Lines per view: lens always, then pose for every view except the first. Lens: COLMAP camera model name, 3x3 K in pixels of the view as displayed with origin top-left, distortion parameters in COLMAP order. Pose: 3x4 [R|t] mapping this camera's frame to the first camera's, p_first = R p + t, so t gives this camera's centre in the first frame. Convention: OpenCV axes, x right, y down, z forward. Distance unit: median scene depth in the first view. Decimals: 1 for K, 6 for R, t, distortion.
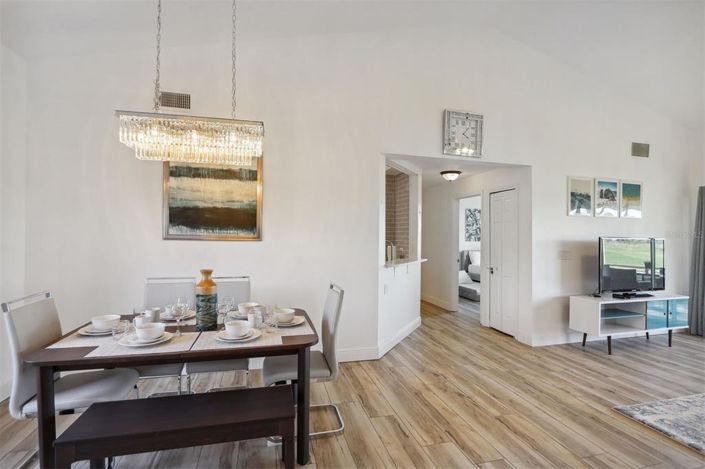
lens RADIAL K [[349.1, 0, 352.5], [0, 349.1, 234.5], [0, 0, 1]] dist [-0.002196, -0.000187]
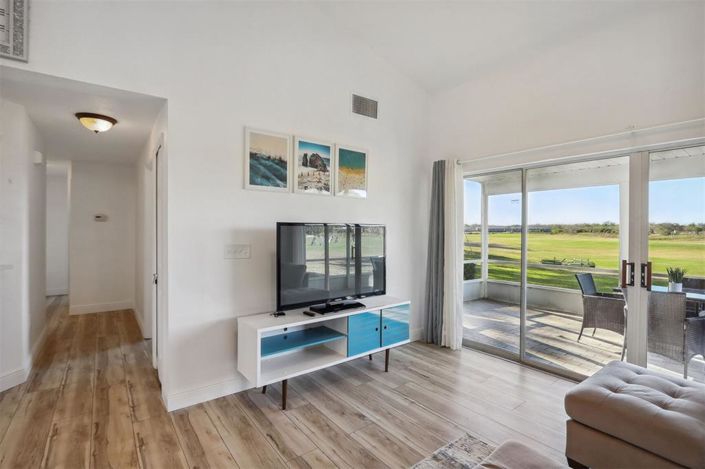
lens RADIAL K [[336.8, 0, 351.0], [0, 336.8, 224.3], [0, 0, 1]] dist [-0.001071, -0.000105]
pose [[0.935216, -0.000523, 0.354077, 0.567416], [-0.002512, 0.999964, 0.008112, 0.004057], [-0.354068, -0.008476, 0.935181, 0.350030]]
